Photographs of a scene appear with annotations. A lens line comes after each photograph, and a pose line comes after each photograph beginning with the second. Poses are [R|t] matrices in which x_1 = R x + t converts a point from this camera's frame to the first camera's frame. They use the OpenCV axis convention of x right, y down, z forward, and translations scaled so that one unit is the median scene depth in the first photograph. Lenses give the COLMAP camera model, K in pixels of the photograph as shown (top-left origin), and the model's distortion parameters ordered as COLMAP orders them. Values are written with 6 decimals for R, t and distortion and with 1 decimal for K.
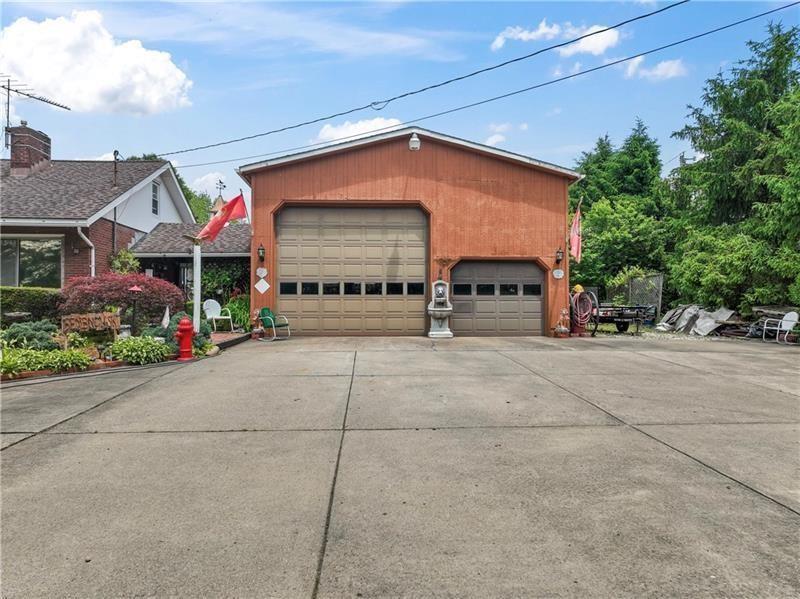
lens RADIAL K [[626.1, 0, 399.1], [0, 626.1, 295.2], [0, 0, 1]] dist [-0.002302, 0.028628]
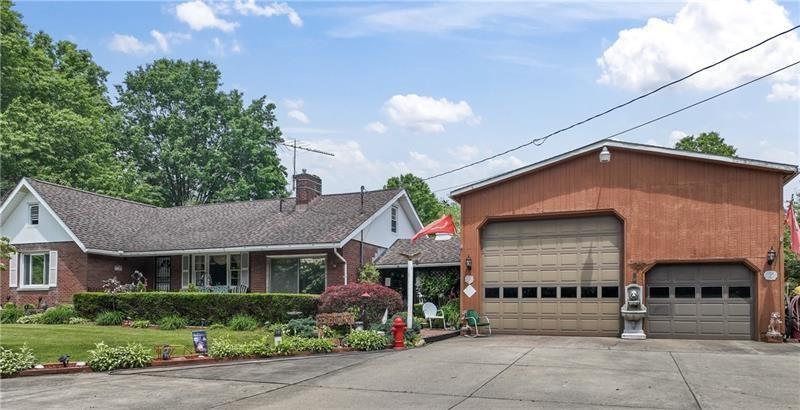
lens RADIAL K [[1495.4, 0, 400.1], [0, 1495.4, 205.6], [0, 0, 1]] dist [0.014924, 0.000000]
pose [[0.831650, -0.032211, -0.554366, 1.214728], [0.006862, 0.998836, -0.047743, -0.040782], [0.555258, 0.035901, 0.830903, -1.392322]]
